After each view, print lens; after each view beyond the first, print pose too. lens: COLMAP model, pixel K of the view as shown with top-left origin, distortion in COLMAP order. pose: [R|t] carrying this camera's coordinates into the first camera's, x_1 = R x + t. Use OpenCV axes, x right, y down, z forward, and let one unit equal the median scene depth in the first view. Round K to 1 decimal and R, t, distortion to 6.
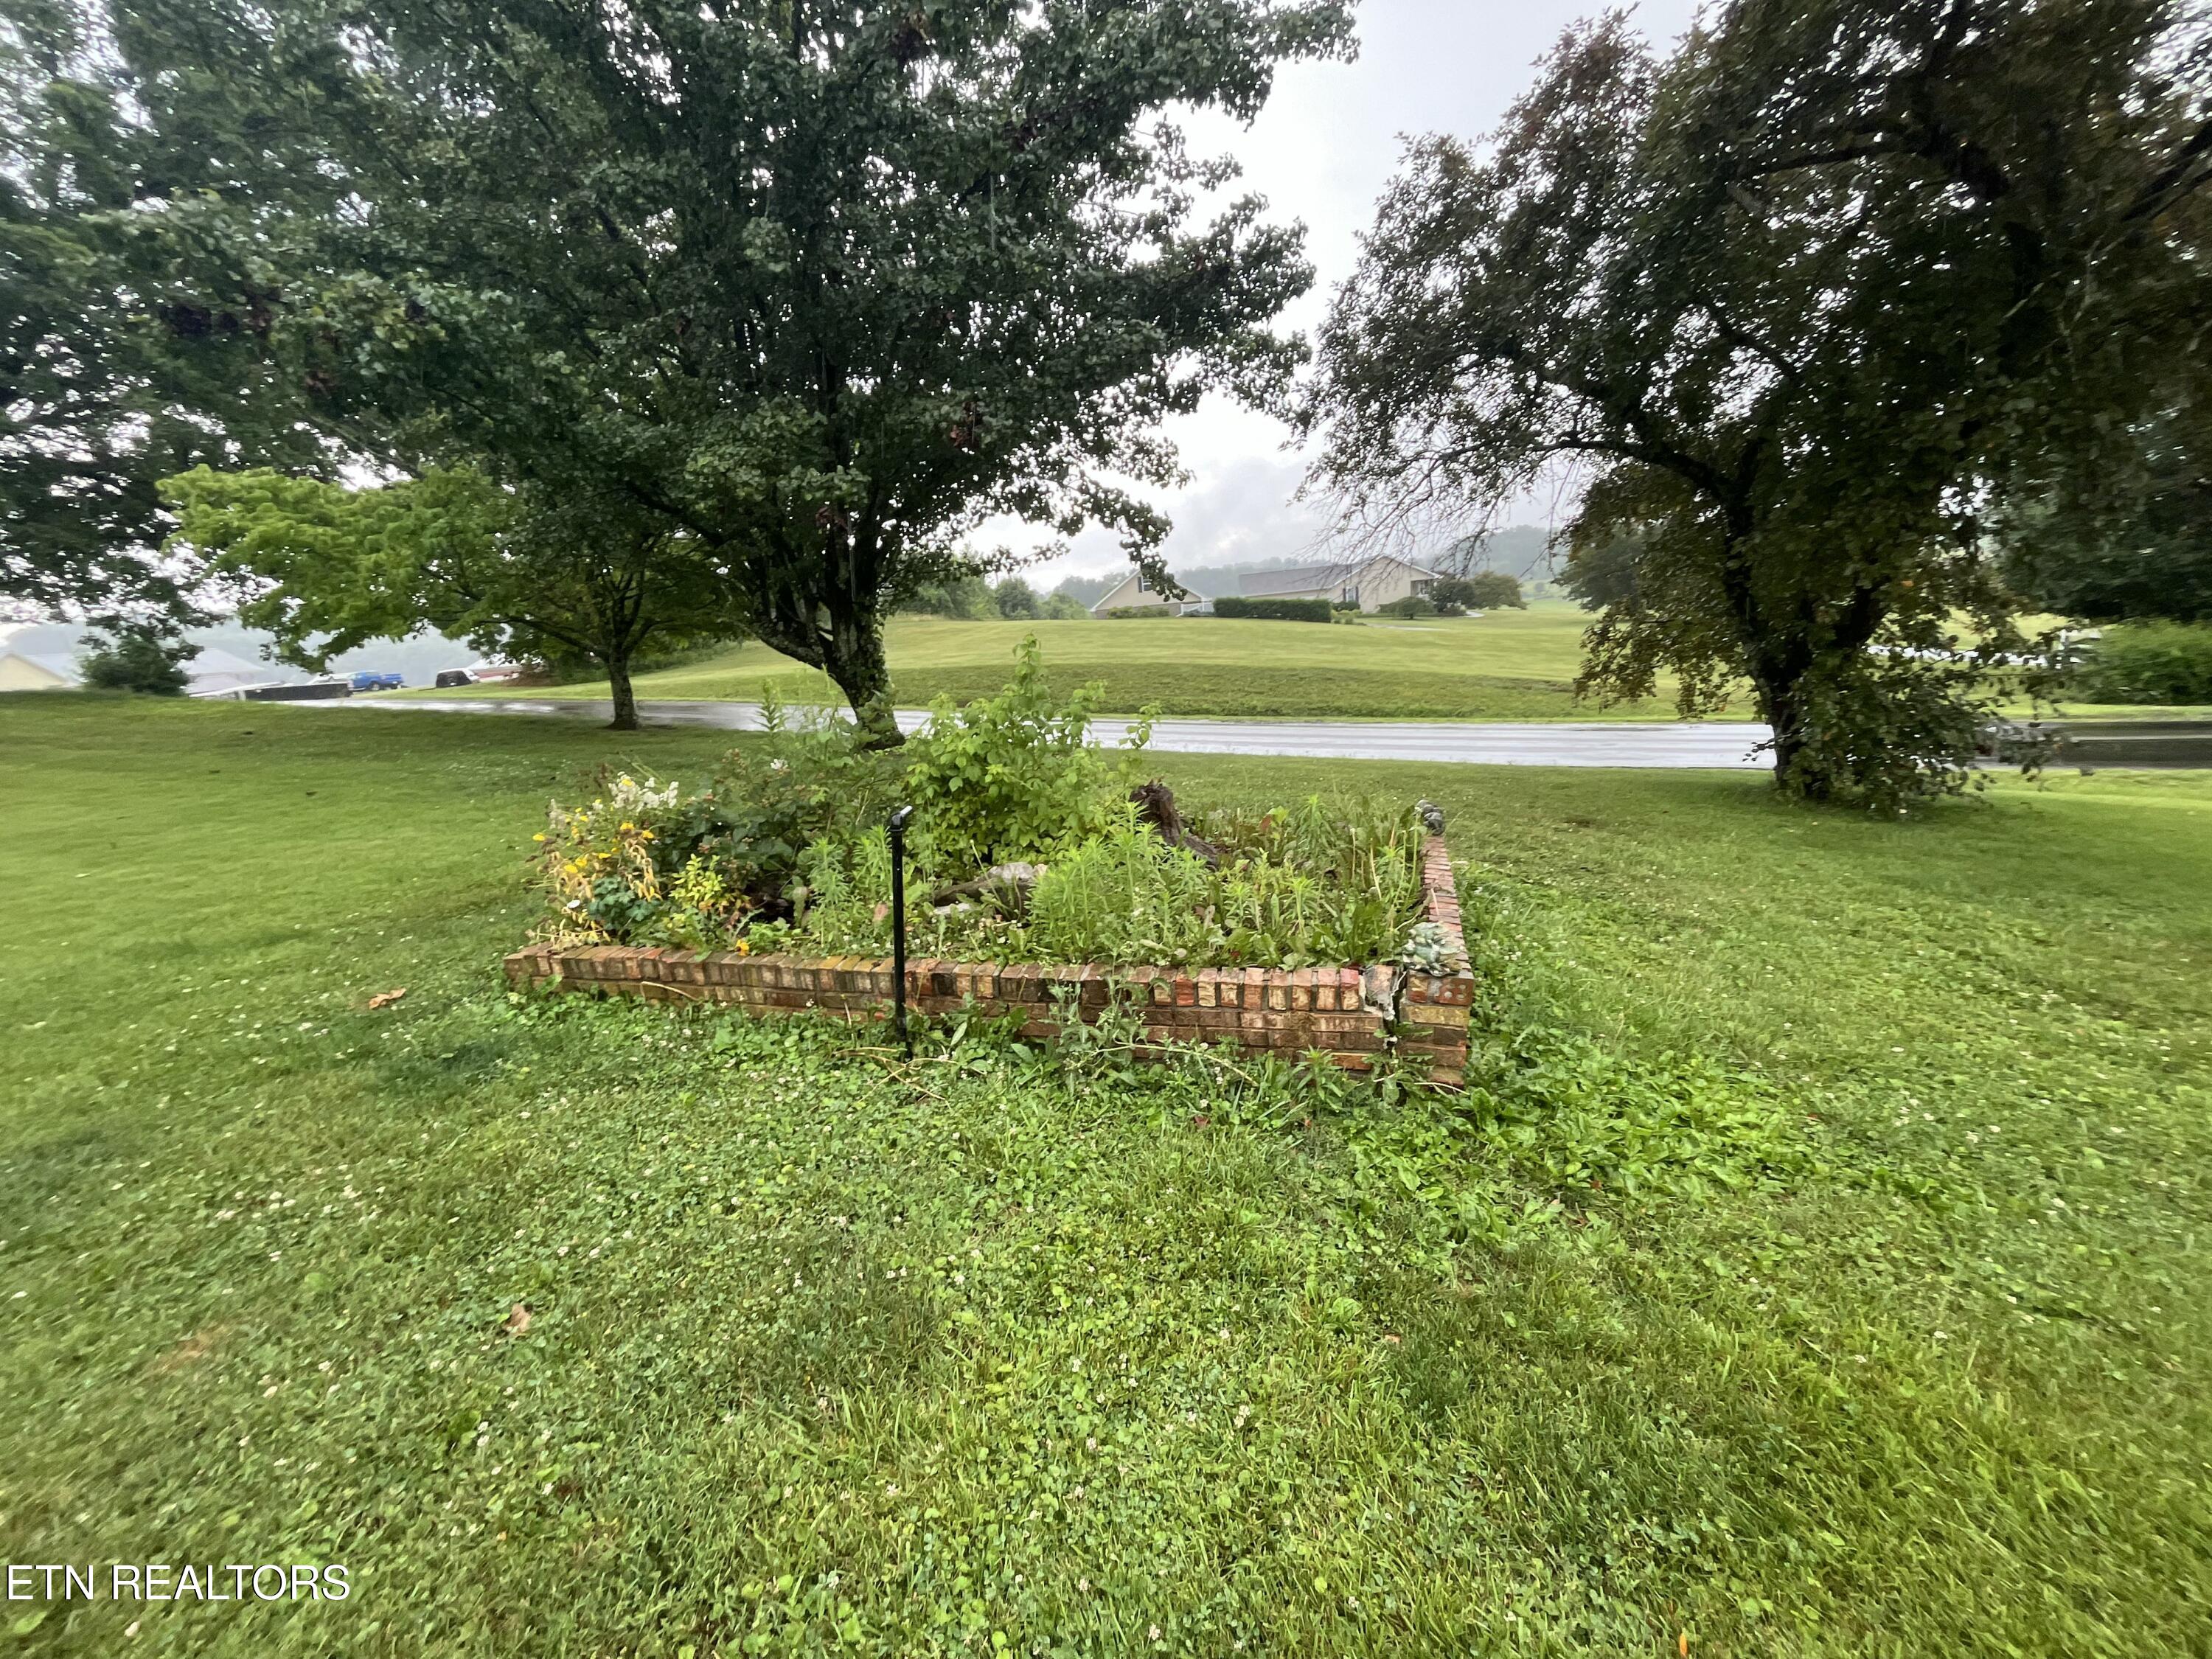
lens RADIAL K [[896.7, 0, 1100.5], [0, 896.7, 827.1], [0, 0, 1]] dist [-0.003033, -0.000205]
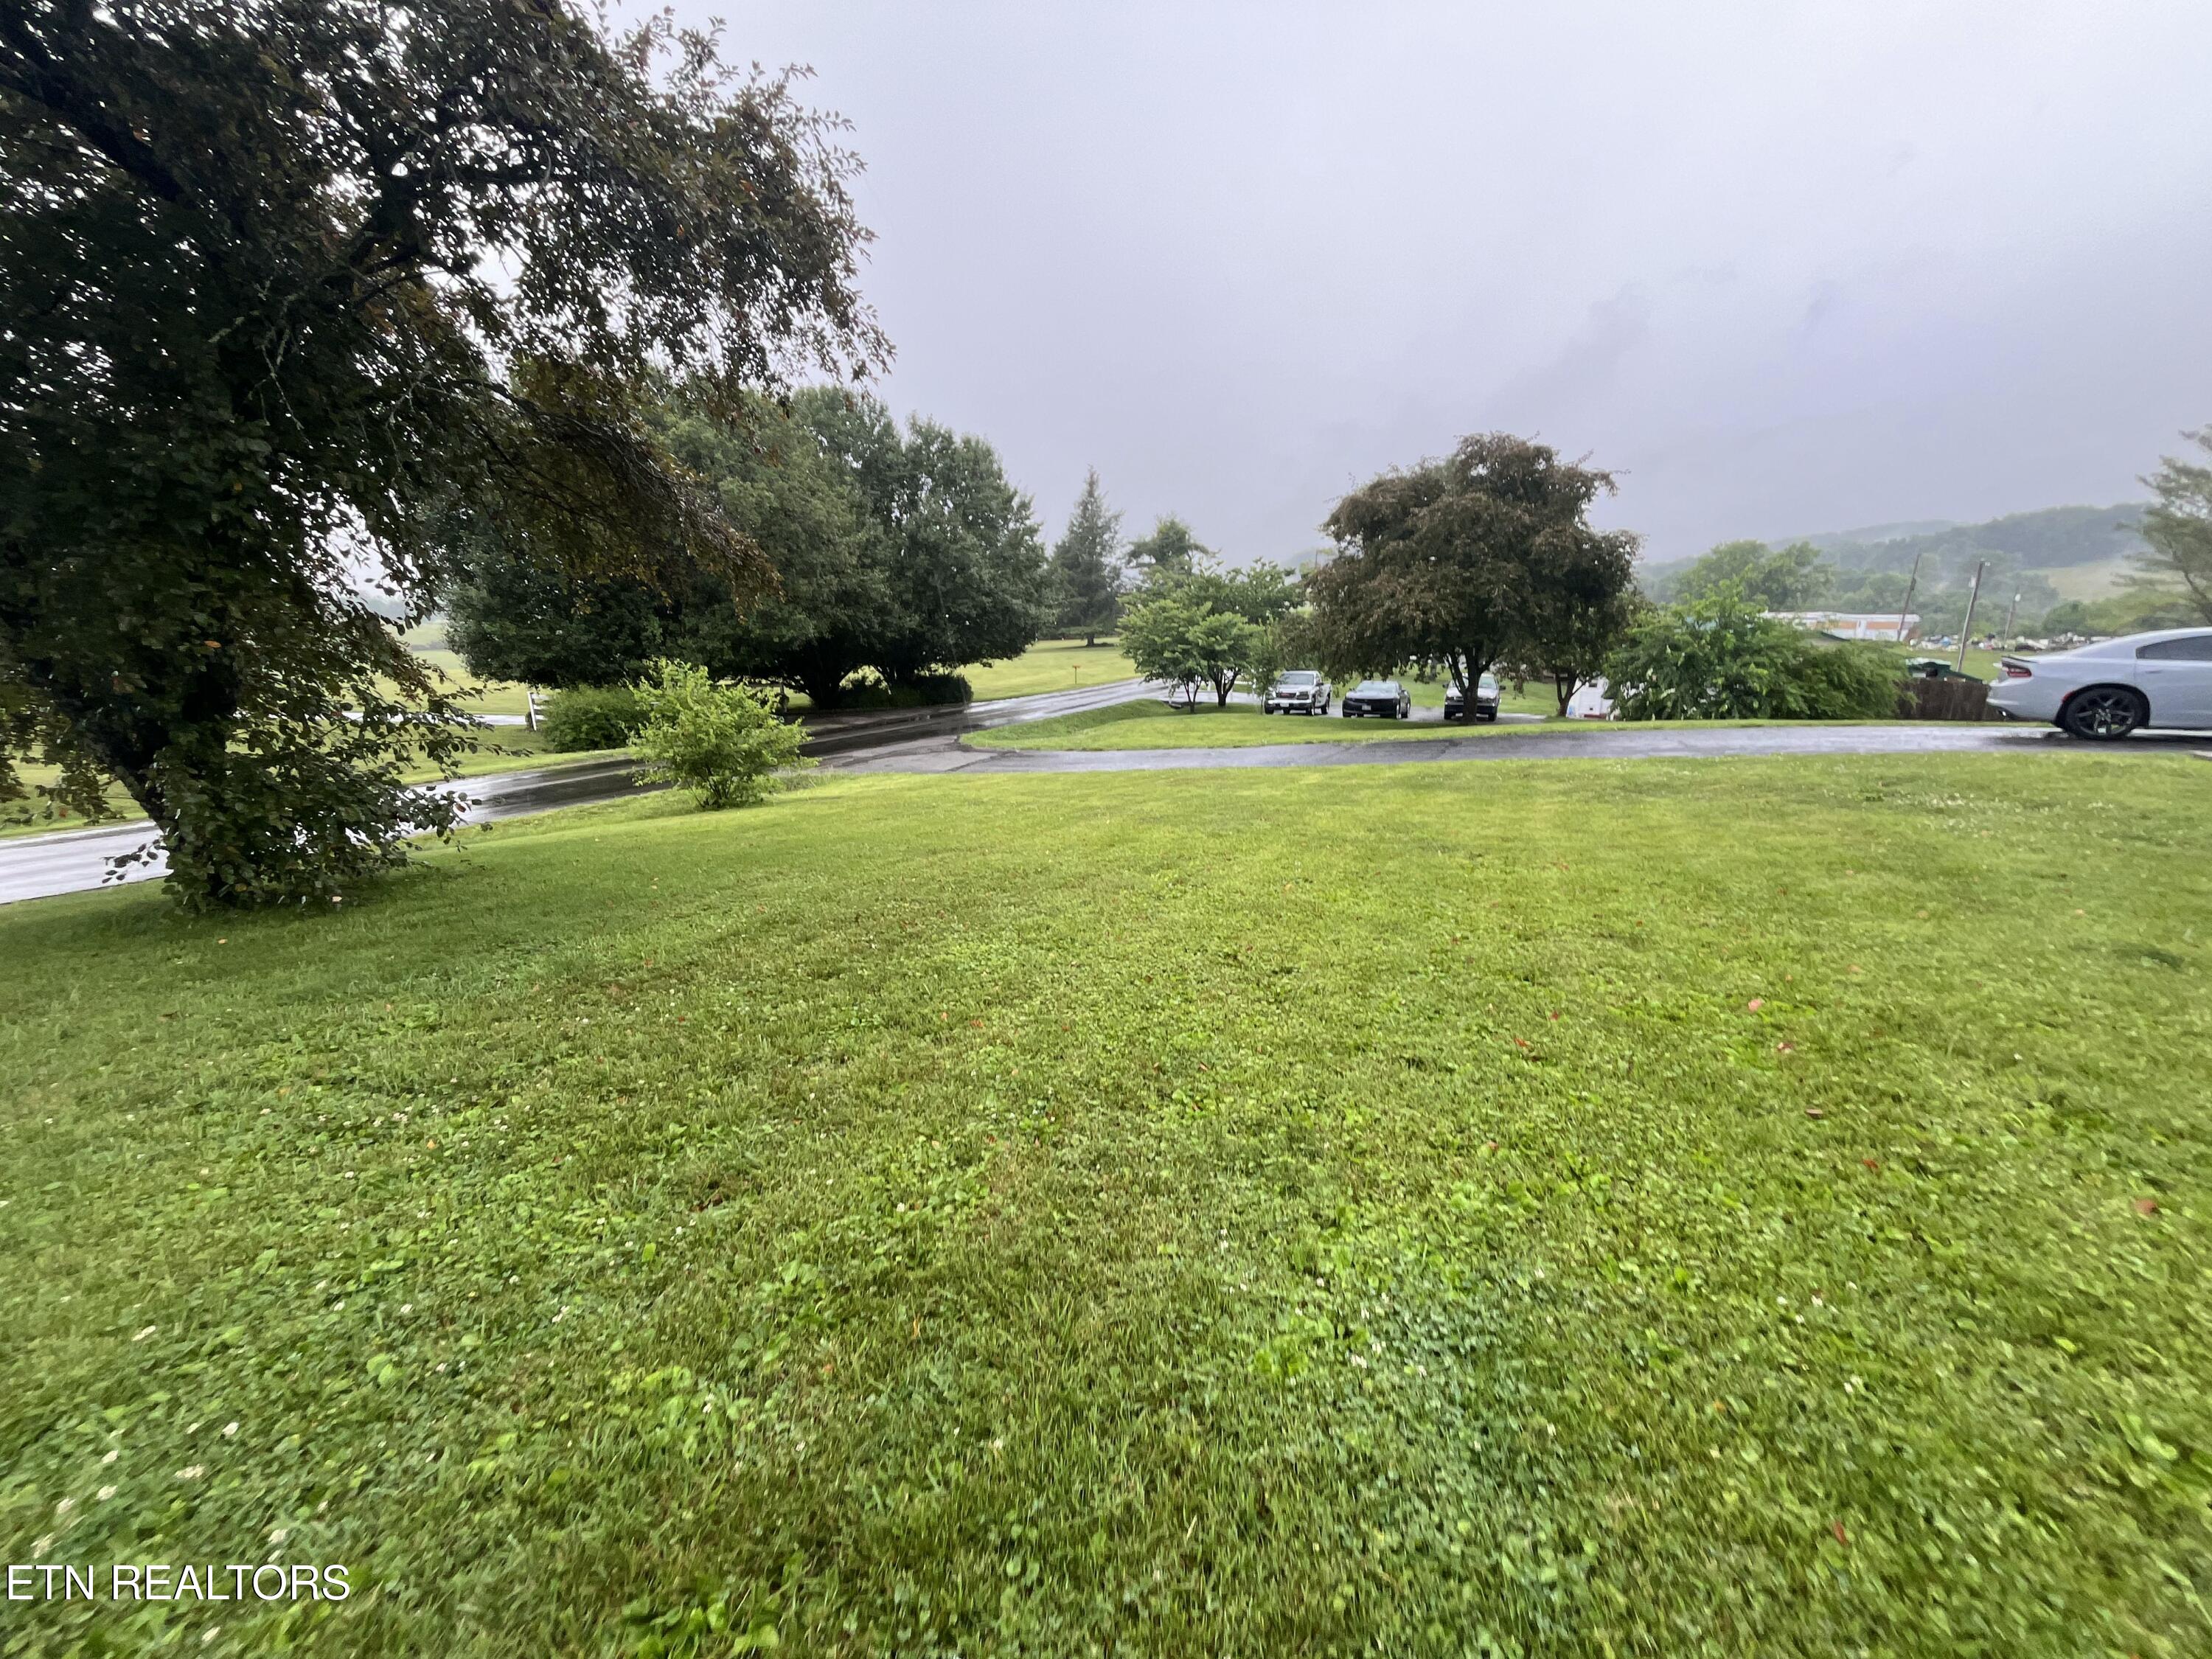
lens RADIAL K [[896.7, 0, 1102.1], [0, 896.7, 829.7], [0, 0, 1]] dist [-0.003033, -0.000205]
pose [[0.212404, -0.163472, 0.963411, 0.159096], [0.232527, 0.966044, 0.112653, -0.004044], [-0.949113, 0.200091, 0.243204, 0.028848]]
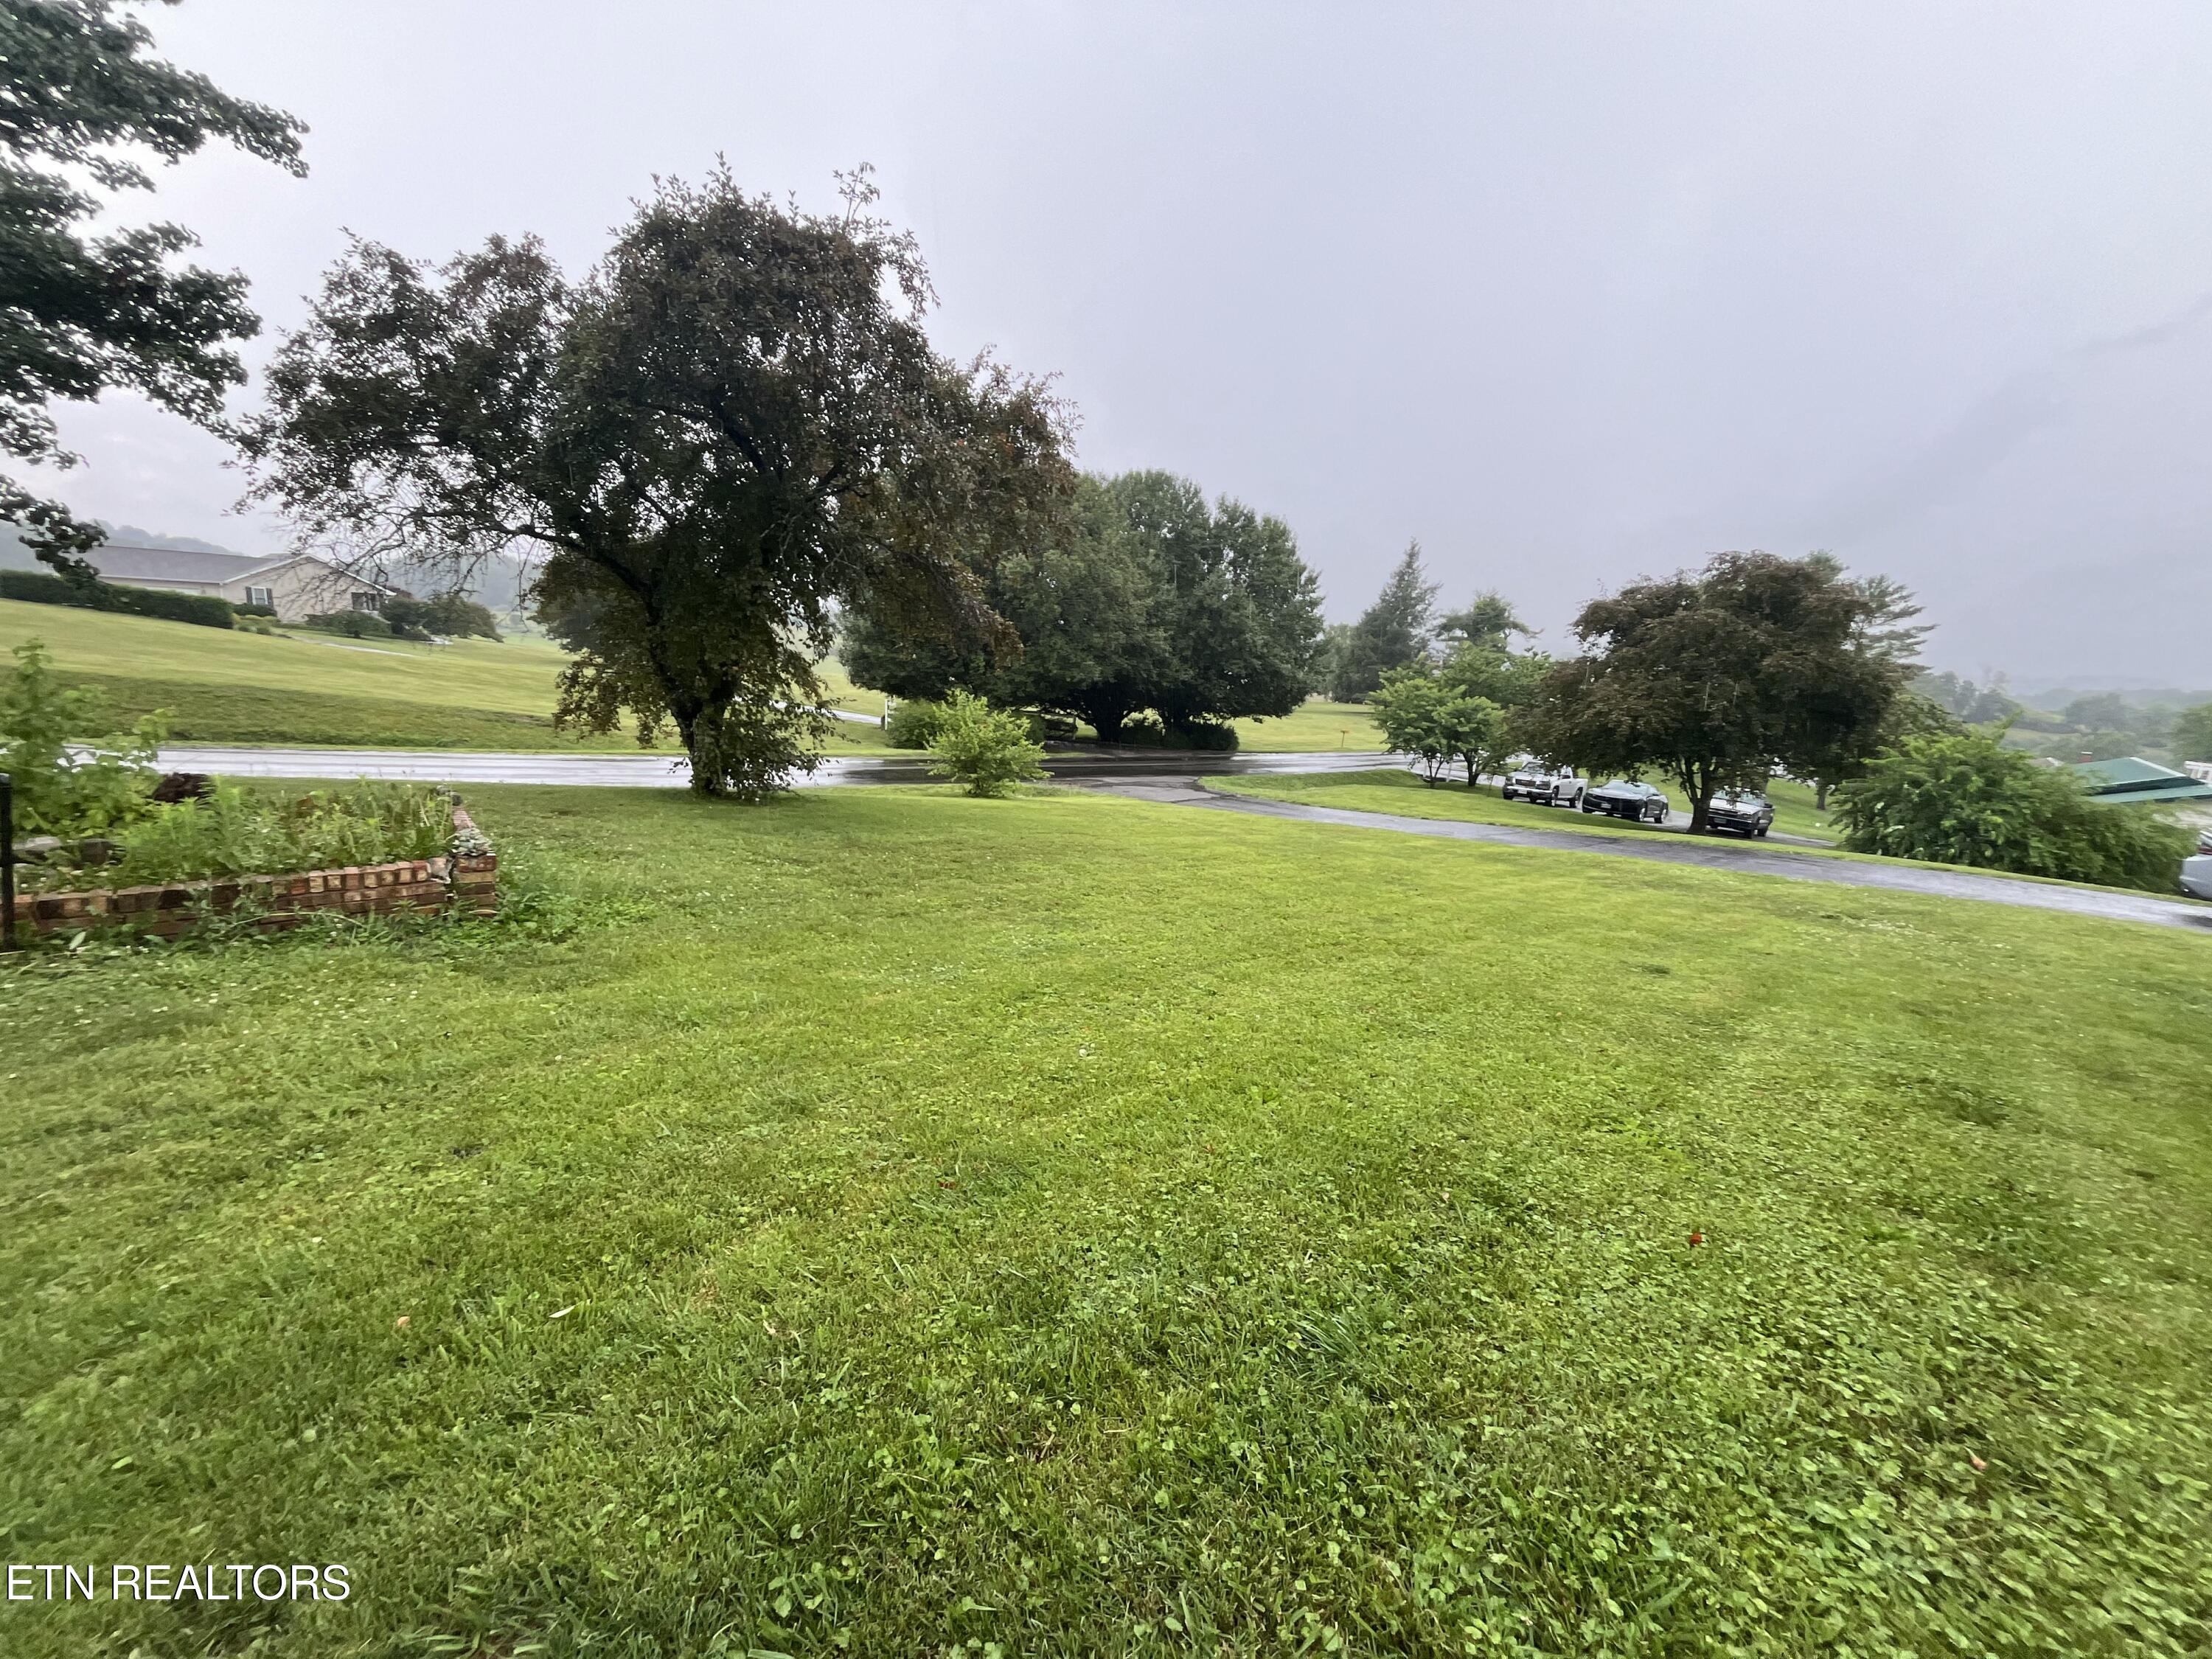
lens RADIAL K [[896.7, 0, 1107.1], [0, 896.7, 836.1], [0, 0, 1]] dist [-0.003033, -0.000205]
pose [[0.519138, -0.058393, 0.852693, -0.171114], [0.088207, 0.995997, 0.014505, 0.066864], [-0.850127, 0.067683, 0.522211, -0.356815]]
